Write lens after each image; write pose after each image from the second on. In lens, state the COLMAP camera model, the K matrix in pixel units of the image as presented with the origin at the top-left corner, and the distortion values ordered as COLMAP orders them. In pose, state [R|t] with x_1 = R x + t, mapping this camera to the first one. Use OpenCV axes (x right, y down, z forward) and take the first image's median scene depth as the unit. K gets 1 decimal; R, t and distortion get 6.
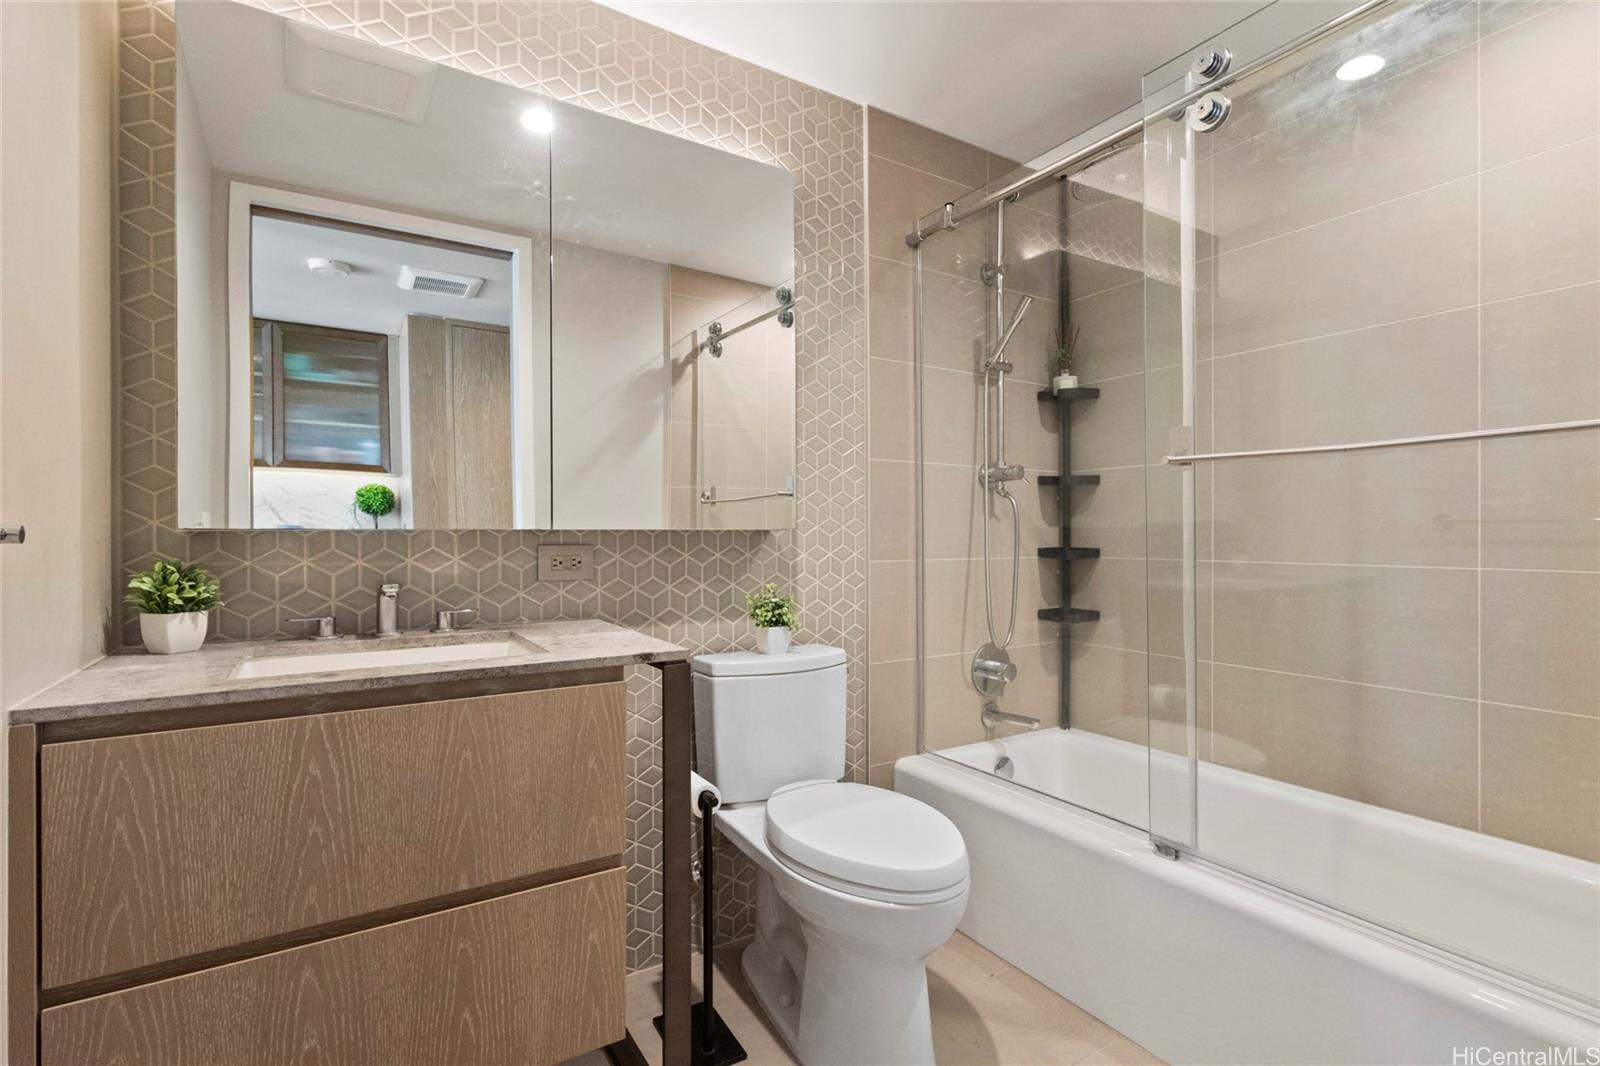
lens RADIAL K [[743.5, 0, 794.6], [0, 743.5, 531.8], [0, 0, 1]] dist [0.003170, 0.001687]
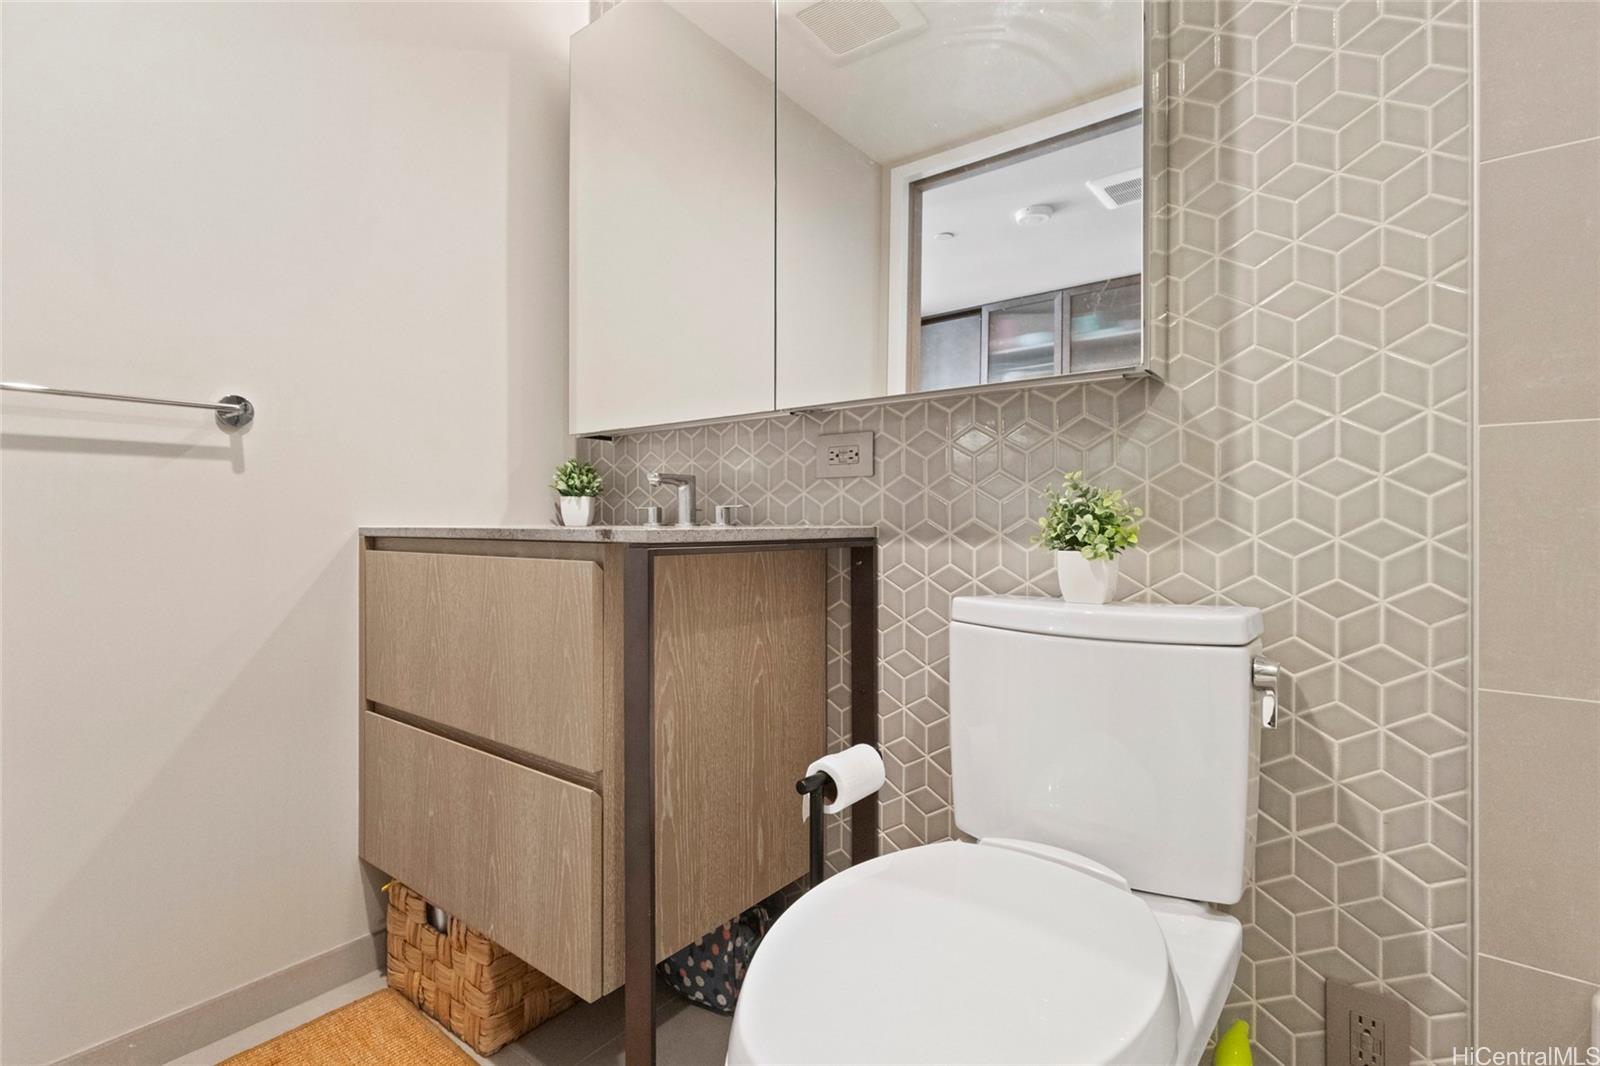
lens RADIAL K [[743.5, 0, 801.3], [0, 743.5, 521.3], [0, 0, 1]] dist [0.003170, 0.001687]
pose [[0.346657, -0.001527, -0.937991, 0.354538], [-0.000406, 0.999998, -0.001778, 0.093213], [0.937992, 0.000997, 0.346656, 0.547851]]
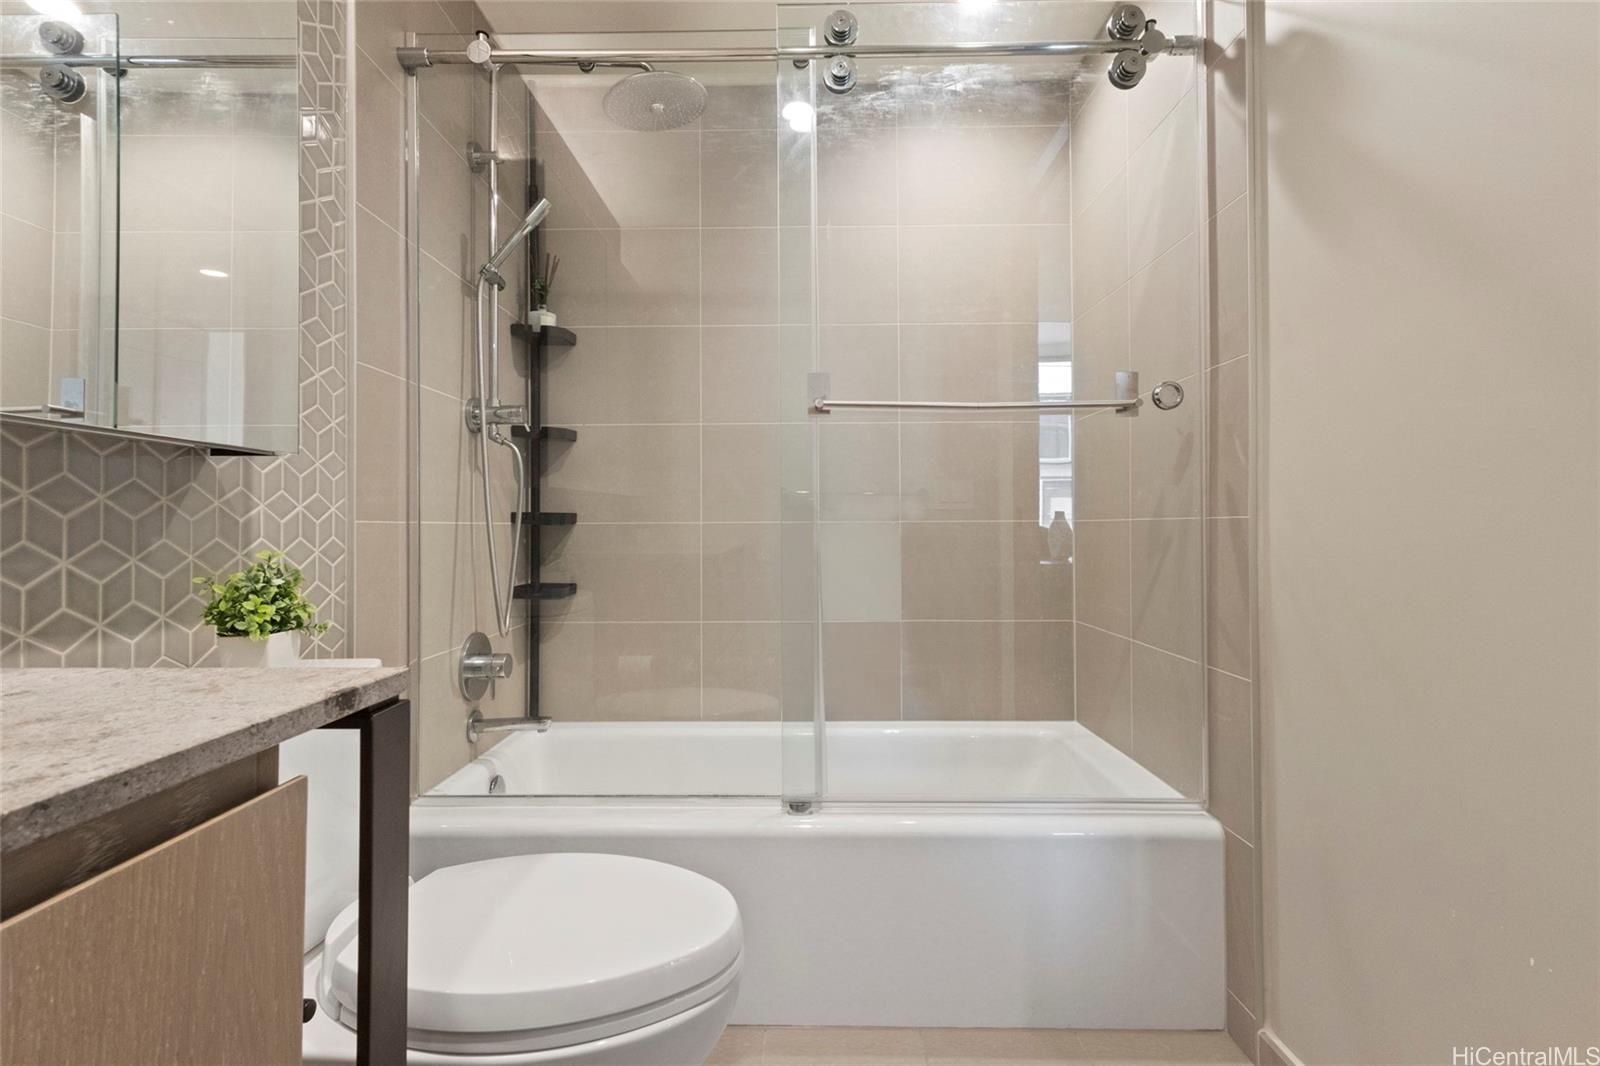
lens RADIAL K [[743.5, 0, 794.5], [0, 743.5, 515.1], [0, 0, 1]] dist [0.003170, 0.001687]
pose [[0.543780, 0.011796, 0.839145, -0.236426], [0.000252, 0.999899, -0.014219, 0.044948], [-0.839228, 0.007944, 0.543722, 0.348135]]
